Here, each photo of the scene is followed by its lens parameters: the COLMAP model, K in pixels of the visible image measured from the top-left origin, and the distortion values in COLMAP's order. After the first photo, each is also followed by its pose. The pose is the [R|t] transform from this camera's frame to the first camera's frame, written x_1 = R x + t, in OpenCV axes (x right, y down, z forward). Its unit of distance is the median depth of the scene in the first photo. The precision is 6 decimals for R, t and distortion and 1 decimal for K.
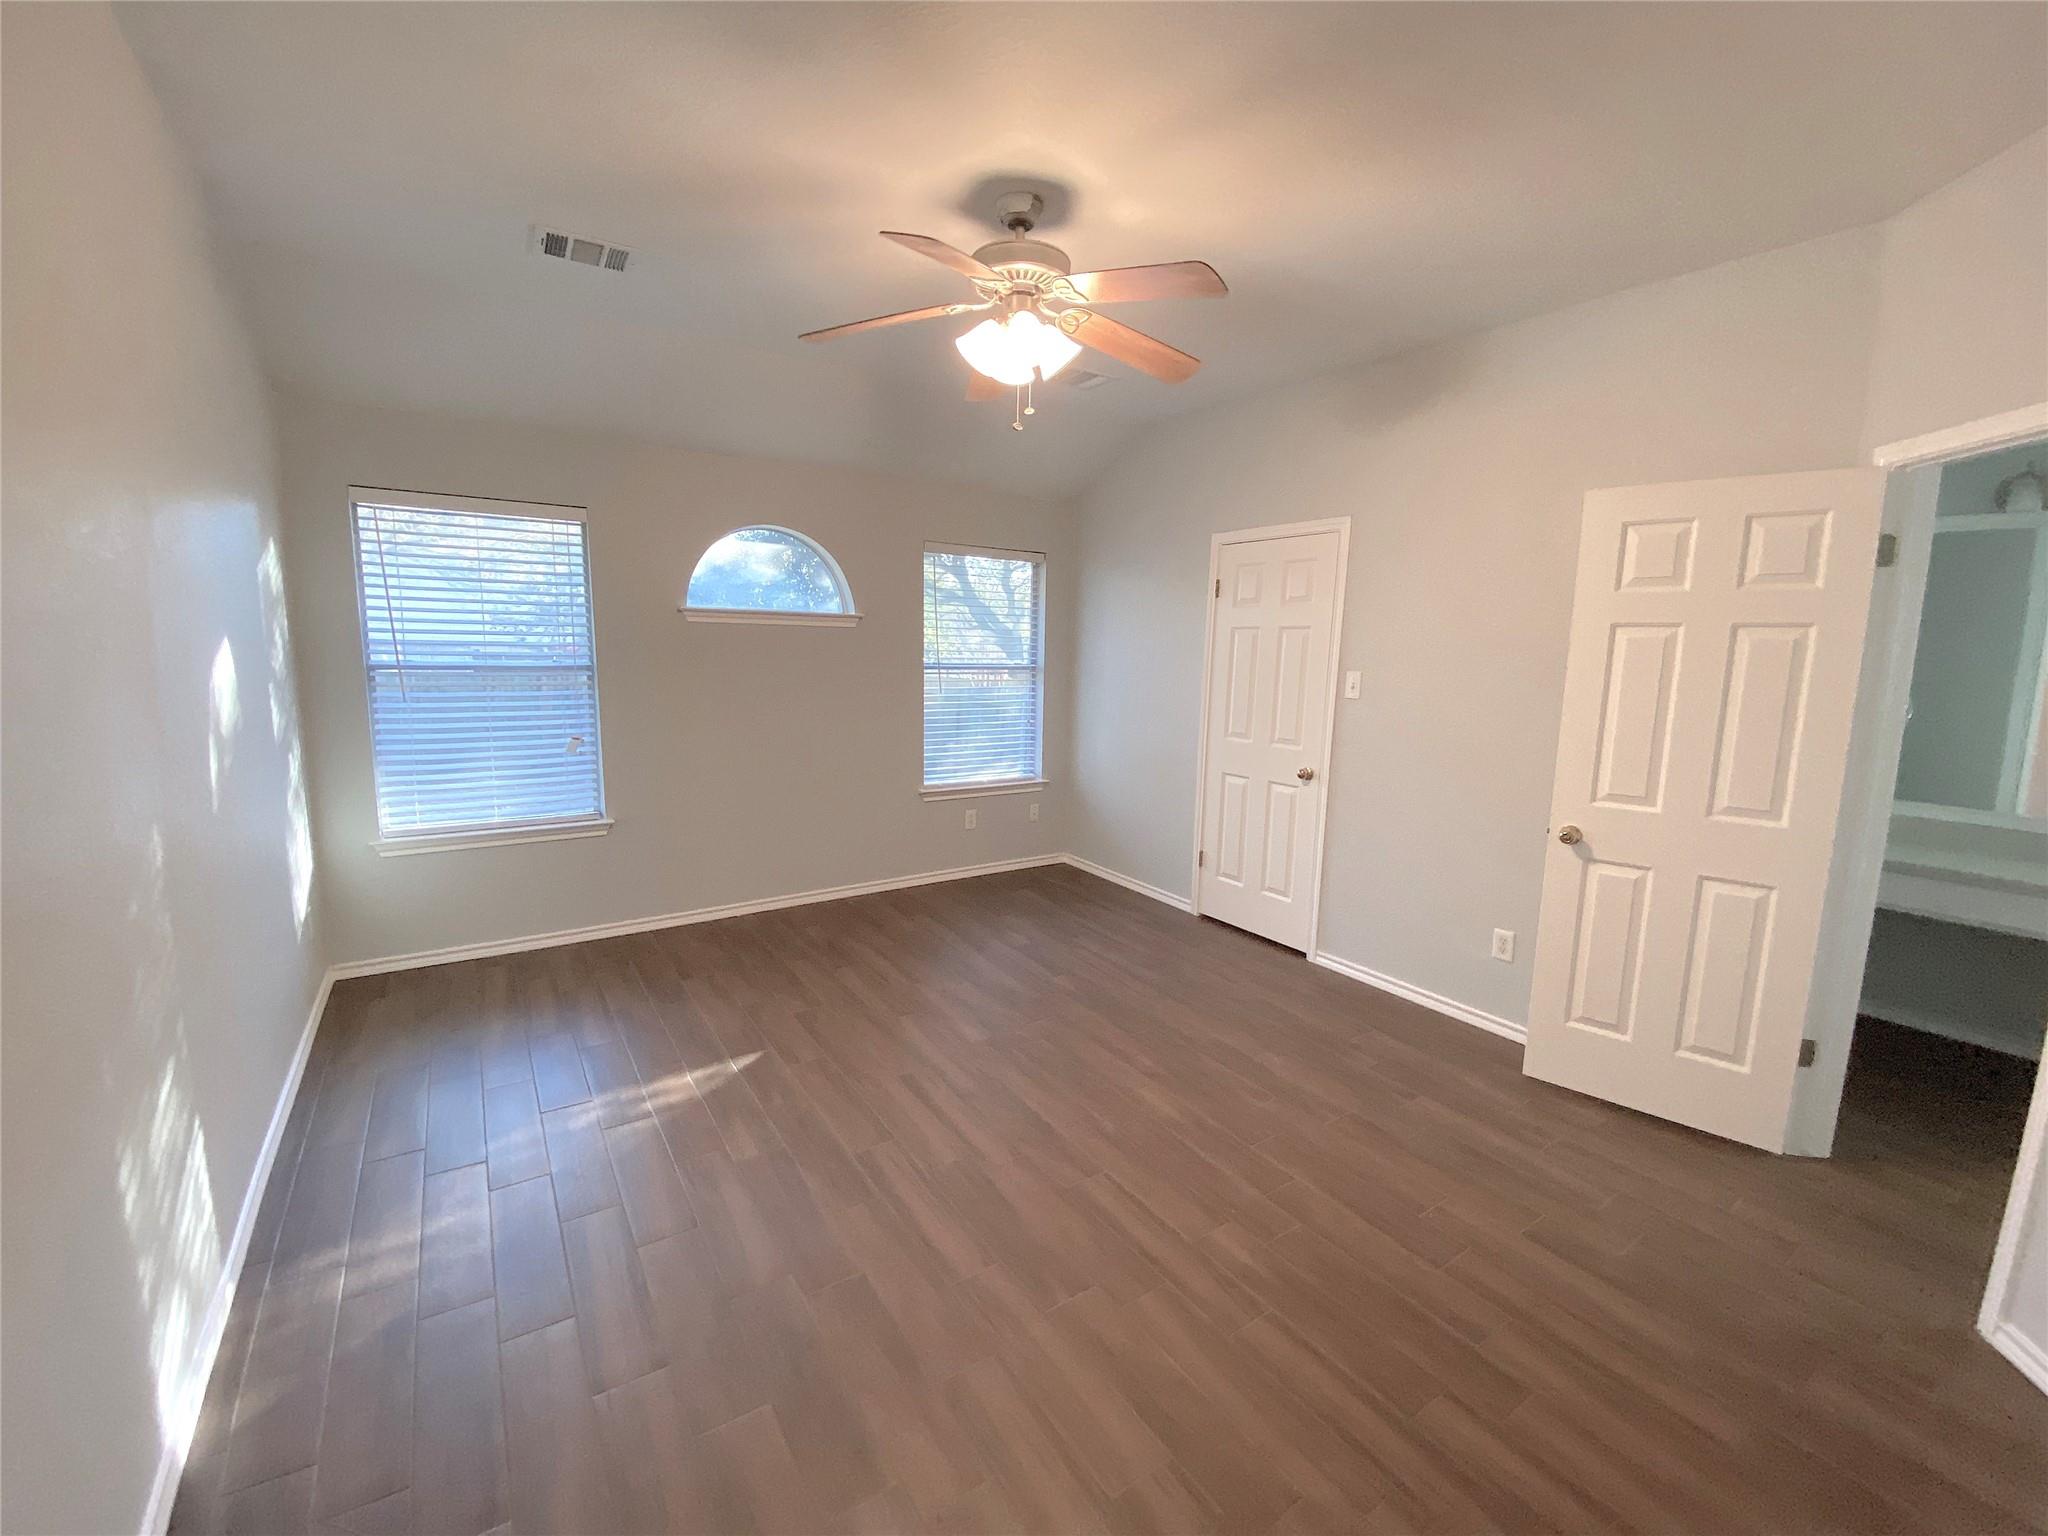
lens RADIAL K [[832.9, 0, 1020.7], [0, 832.9, 762.8], [0, 0, 1]] dist [0.028581, -0.025828]
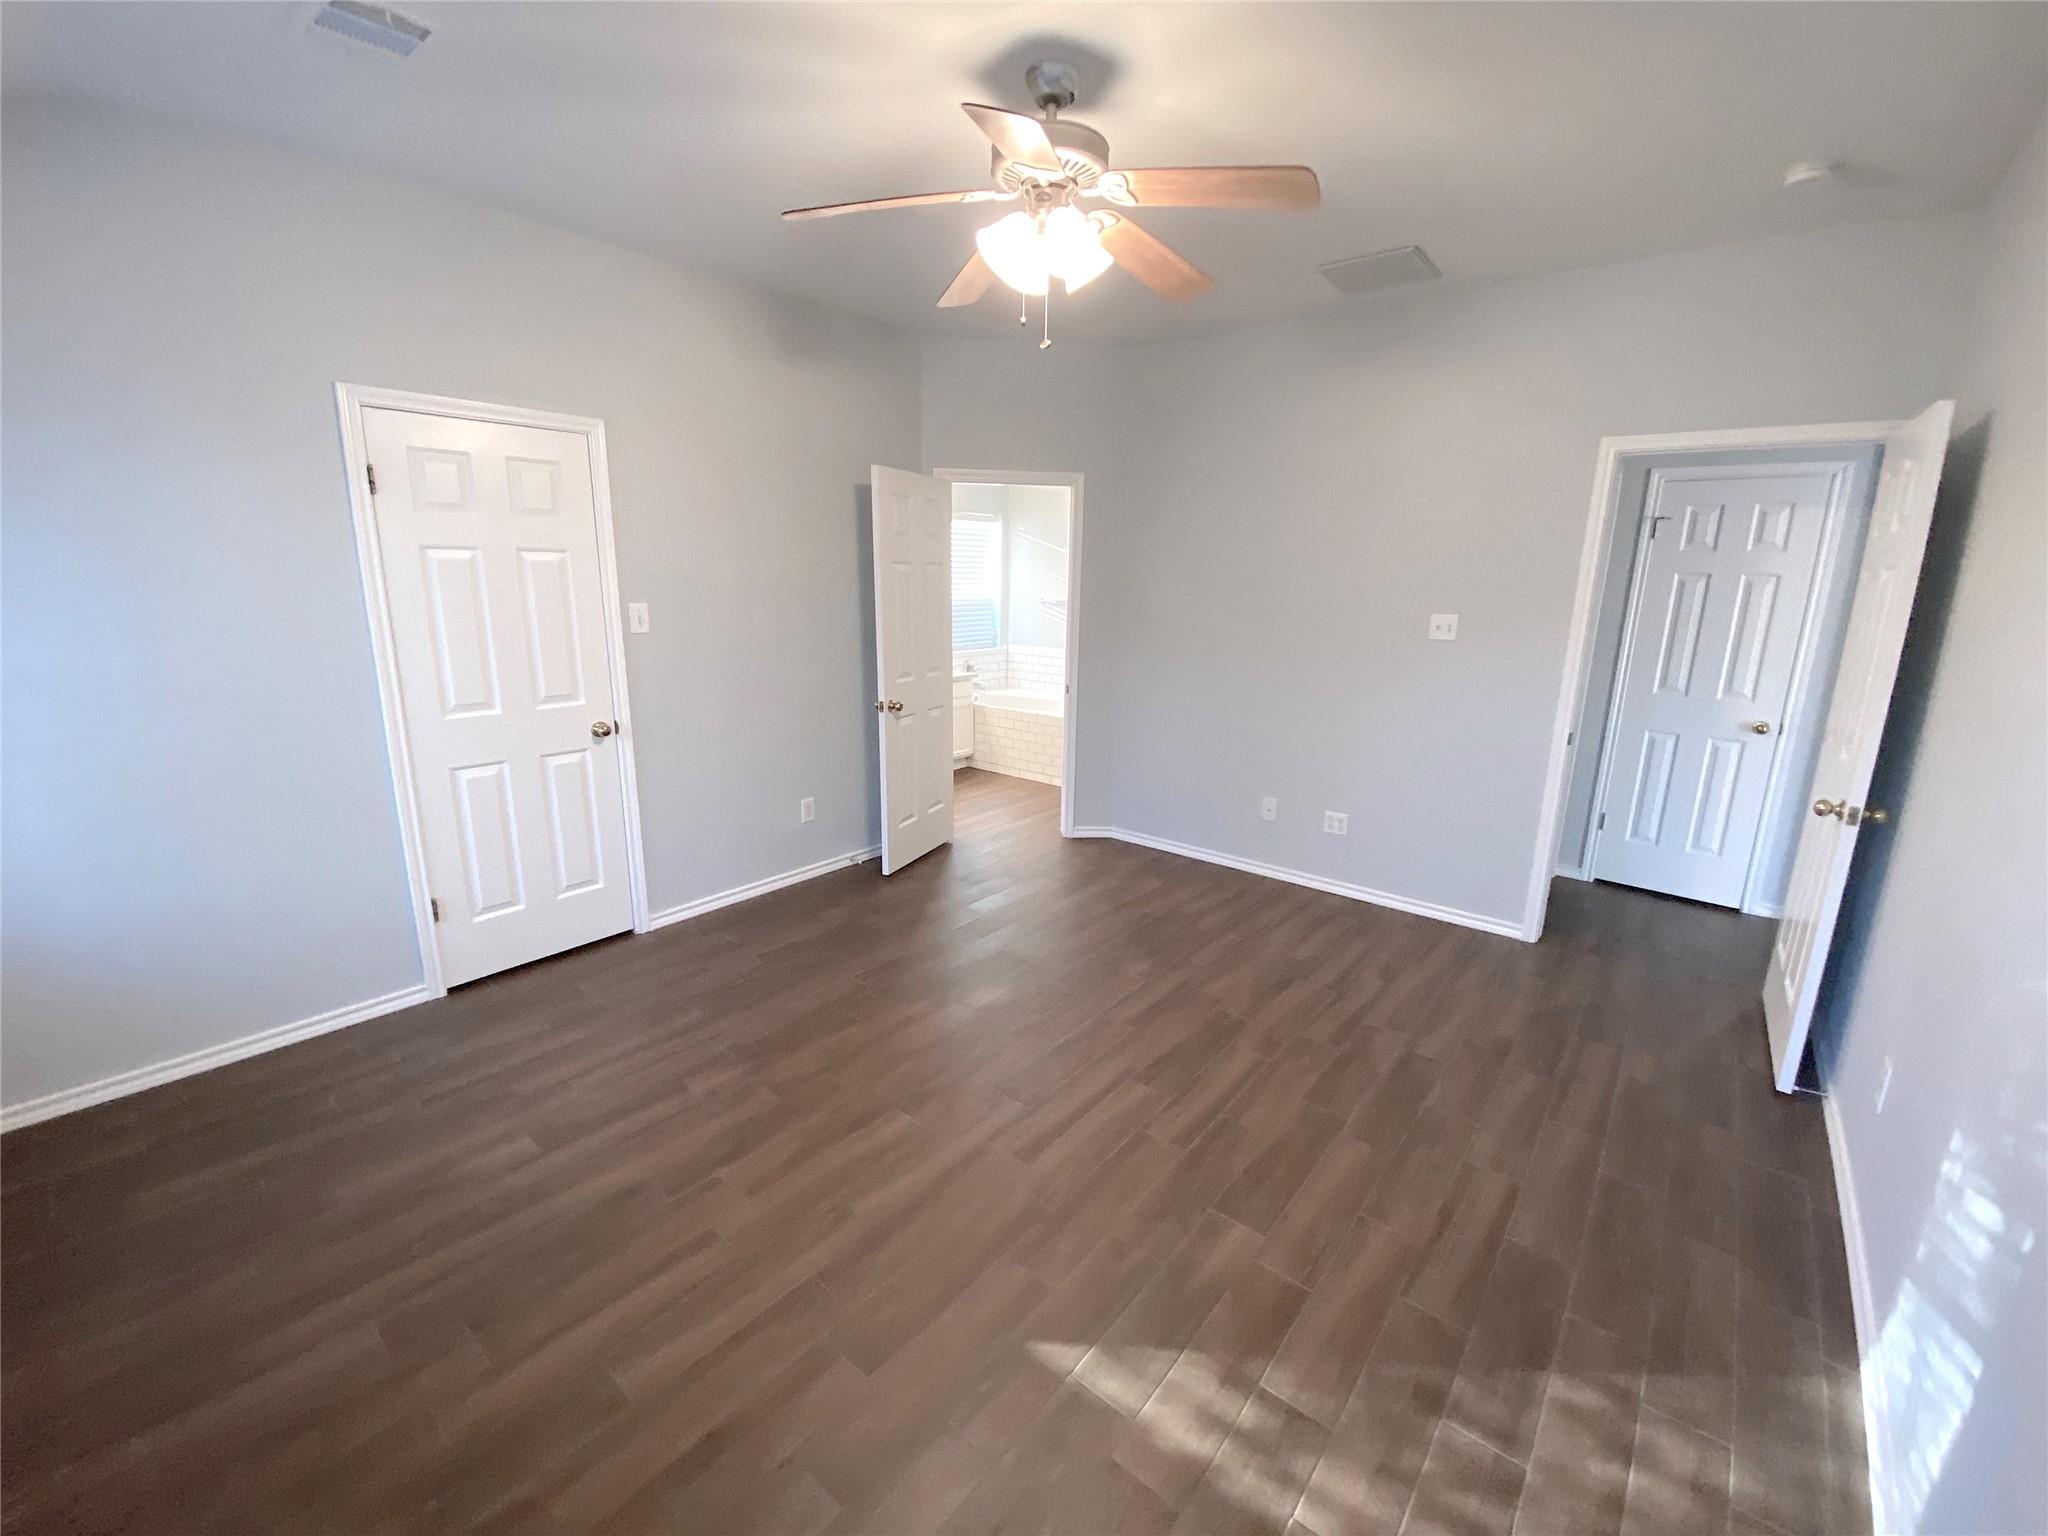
lens RADIAL K [[820.0, 0, 1020.5], [0, 820.0, 767.0], [0, 0, 1]] dist [0.043979, -0.039420]
pose [[-0.283177, -0.257257, 0.923921, -0.605236], [0.112524, 0.947788, 0.298391, -0.166519], [-0.952444, 0.188461, -0.239444, 0.882645]]
